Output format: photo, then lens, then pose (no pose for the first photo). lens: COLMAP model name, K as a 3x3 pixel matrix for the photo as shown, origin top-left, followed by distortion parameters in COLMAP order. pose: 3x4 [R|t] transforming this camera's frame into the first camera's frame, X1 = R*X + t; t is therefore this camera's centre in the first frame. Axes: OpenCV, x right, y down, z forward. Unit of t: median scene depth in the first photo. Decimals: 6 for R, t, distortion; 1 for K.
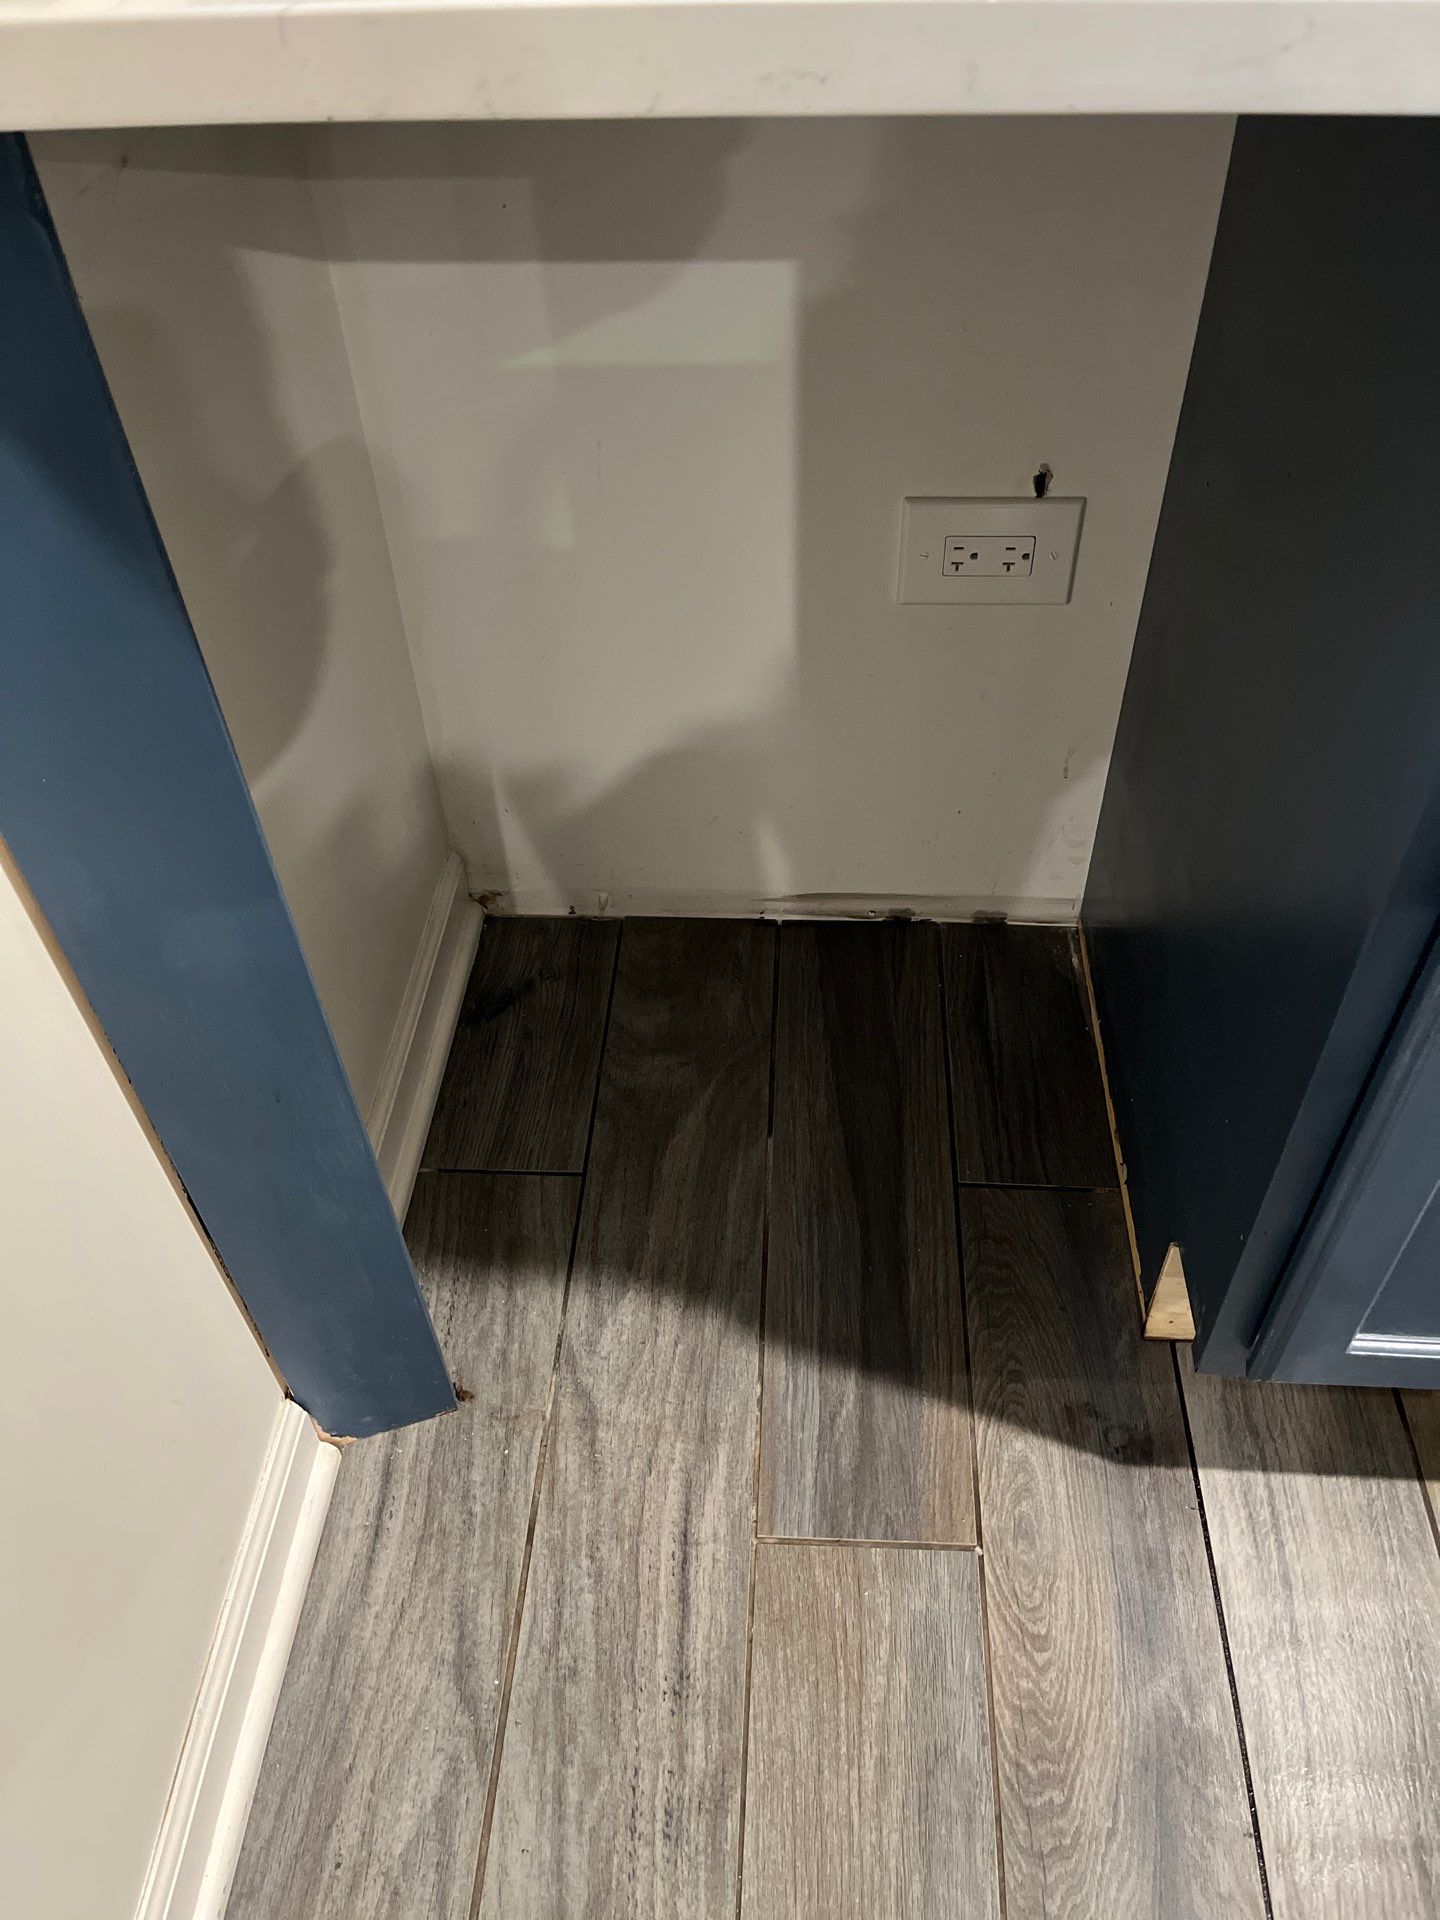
lens RADIAL K [[1422.5, 0, 706.0], [0, 1422.5, 889.8], [0, 0, 1]] dist [0.040655, -0.067773]
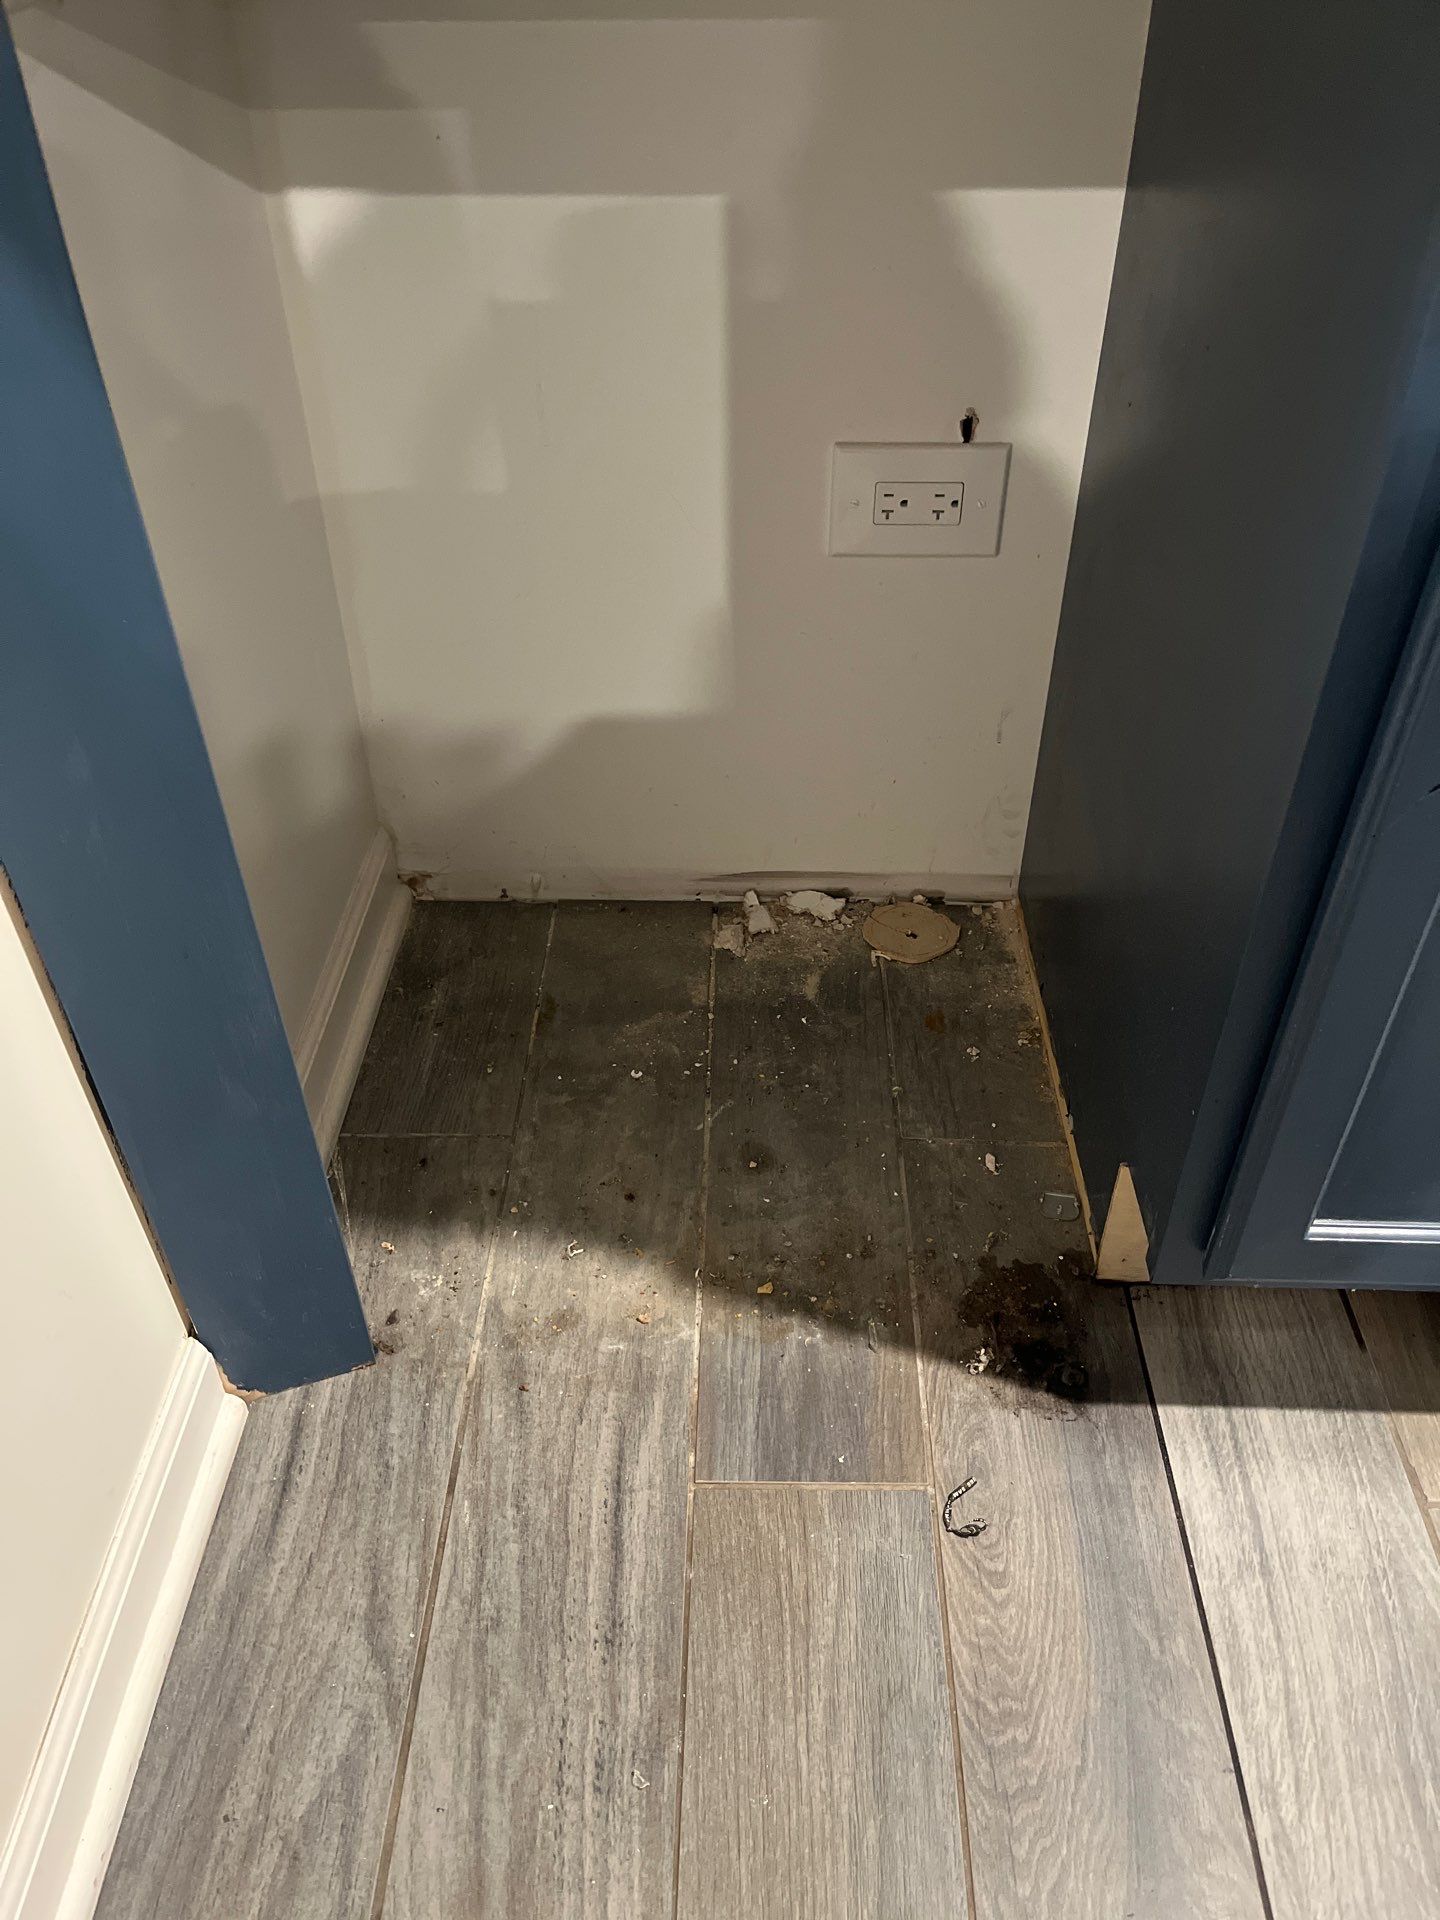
lens RADIAL K [[1422.5, 0, 703.5], [0, 1422.5, 873.2], [0, 0, 1]] dist [0.040655, -0.067773]
pose [[0.999126, -0.002960, 0.041702, 0.003393], [0.007037, 0.995166, -0.097950, 0.153436], [-0.041210, 0.098158, 0.994317, 0.031313]]
